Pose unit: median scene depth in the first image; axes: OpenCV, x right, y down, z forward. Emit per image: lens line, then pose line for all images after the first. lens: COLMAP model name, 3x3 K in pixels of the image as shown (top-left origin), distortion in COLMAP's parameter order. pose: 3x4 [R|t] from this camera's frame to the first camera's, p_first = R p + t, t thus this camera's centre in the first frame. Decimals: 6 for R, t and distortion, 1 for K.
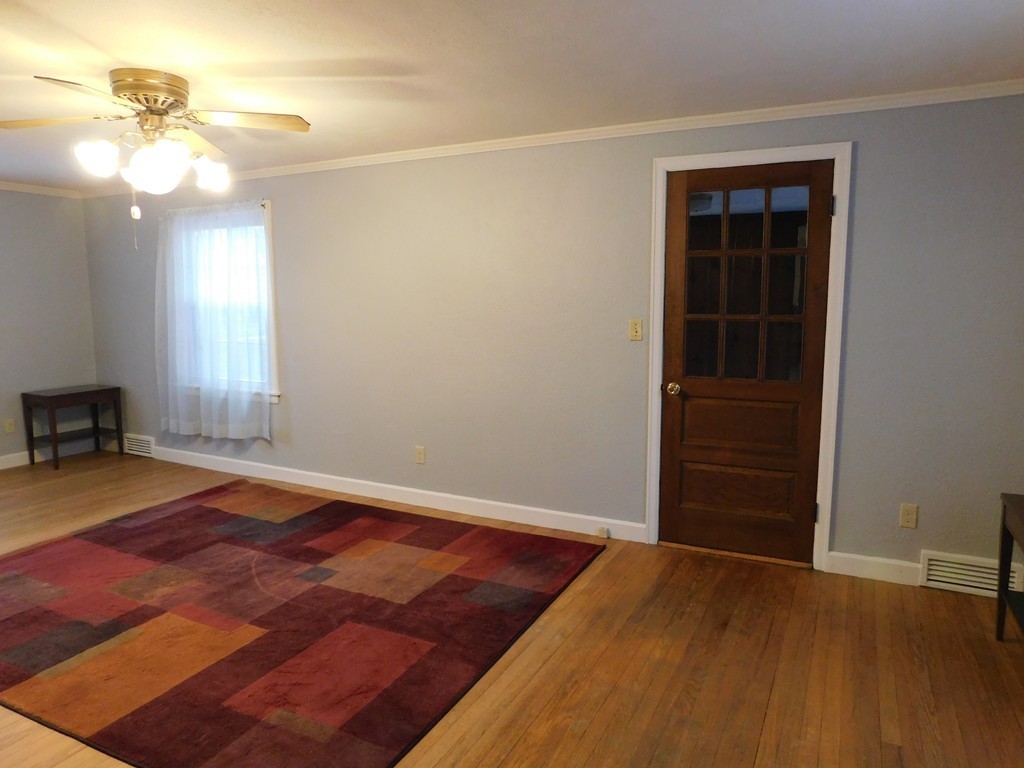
lens RADIAL K [[677.2, 0, 514.5], [0, 677.2, 379.9], [0, 0, 1]] dist [-0.070698, 0.061808]
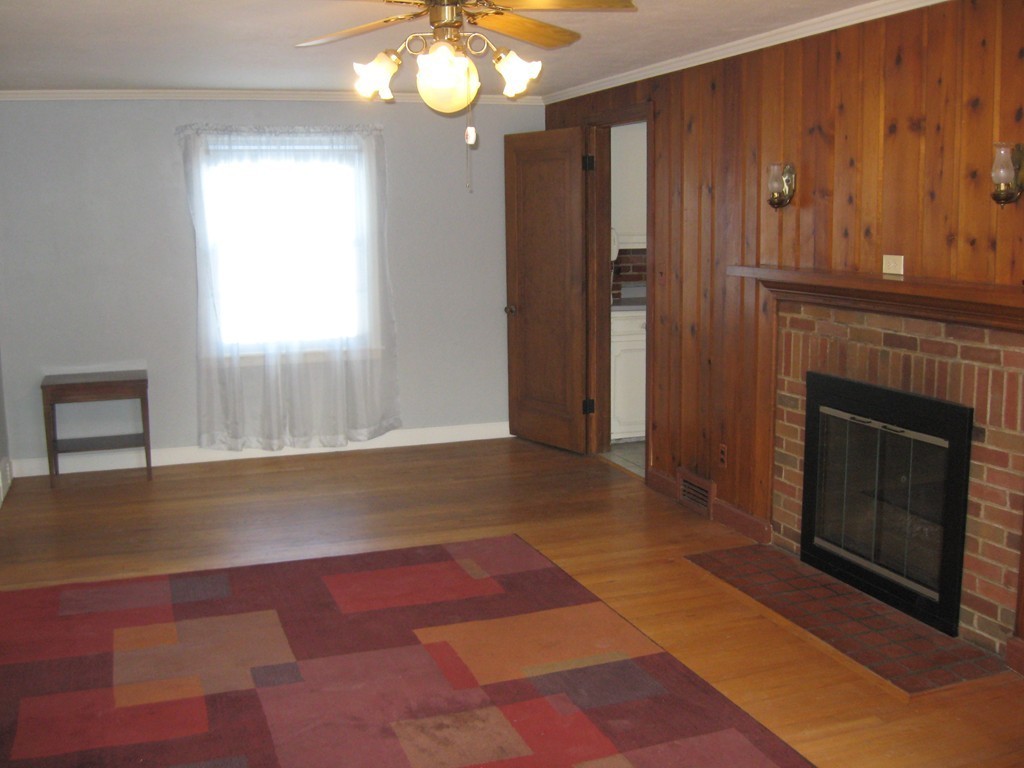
lens RADIAL K [[1069.1, 0, 505.4], [0, 1069.1, 365.3], [0, 0, 1]] dist [-0.130499, 0.105807]
pose [[-0.723482, -0.084064, 0.685206, -1.281396], [0.099771, 0.969405, 0.224275, -0.241598], [-0.683096, 0.230623, -0.692960, 1.669760]]
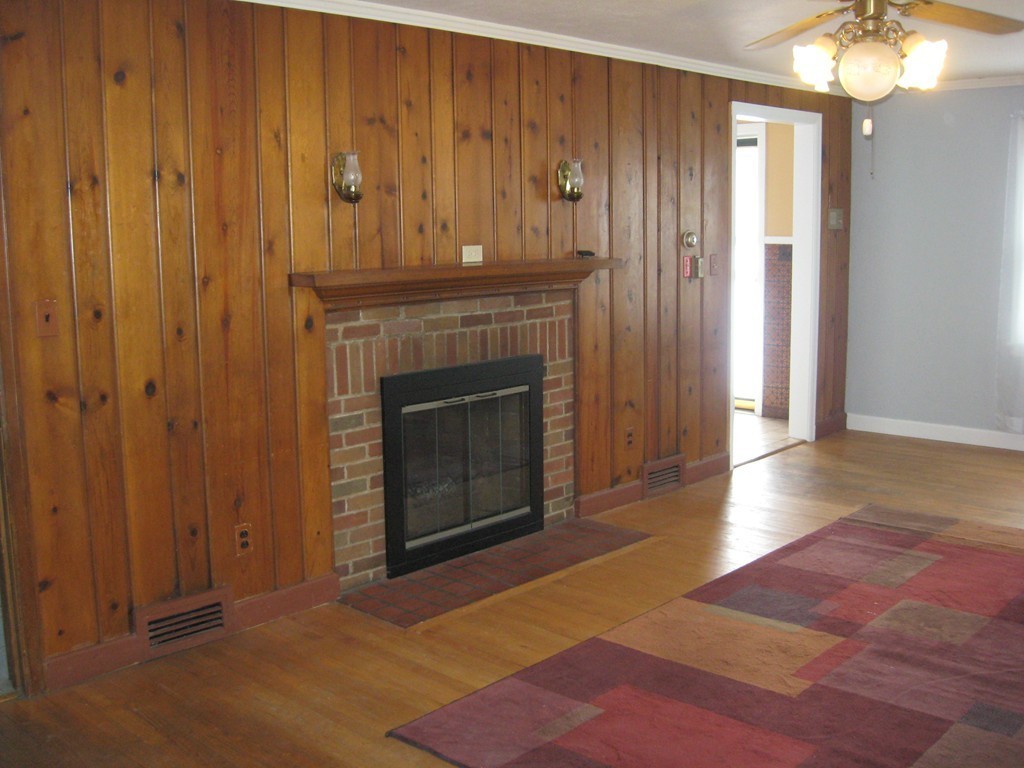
lens RADIAL K [[1069.1, 0, 505.4], [0, 1069.1, 365.3], [0, 0, 1]] dist [-0.130499, 0.105807]
pose [[-0.287332, 0.137078, -0.947971, 0.702111], [-0.100706, 0.979898, 0.172218, -0.132653], [0.952522, 0.144950, -0.267752, 0.883584]]
